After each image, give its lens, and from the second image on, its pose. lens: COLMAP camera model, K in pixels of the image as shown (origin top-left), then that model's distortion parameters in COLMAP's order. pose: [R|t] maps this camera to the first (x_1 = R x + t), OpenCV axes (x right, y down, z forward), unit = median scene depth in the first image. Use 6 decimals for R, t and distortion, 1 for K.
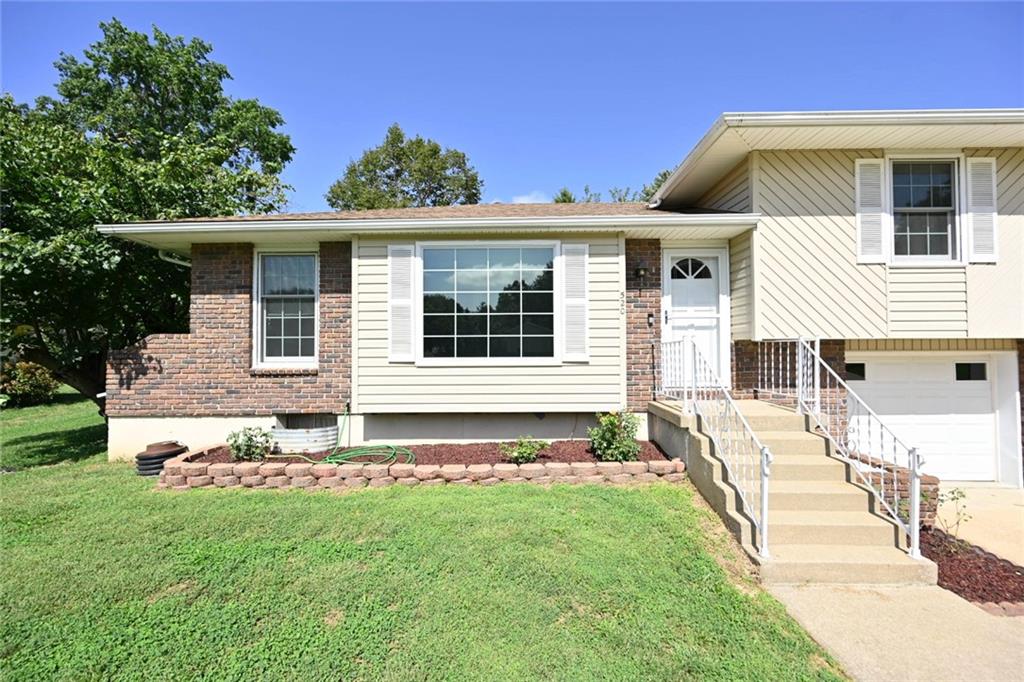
lens RADIAL K [[388.5, 0, 512.0], [0, 388.5, 341.0], [0, 0, 1]] dist [0.000478, 0.000047]
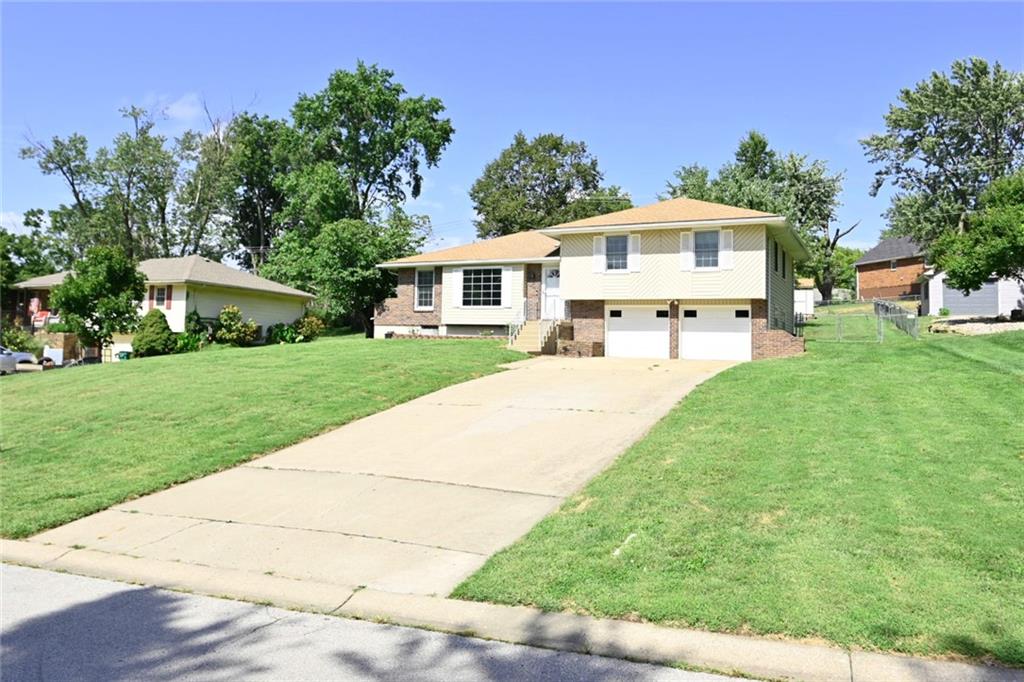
lens RADIAL K [[610.9, 0, 512.0], [0, 610.9, 341.0], [0, 0, 1]] dist [0.000196, -0.000039]
pose [[0.907786, 0.030762, -0.418303, 2.013183], [-0.025547, 0.999510, 0.018062, 0.210492], [0.418654, -0.005710, 0.908128, -2.994801]]
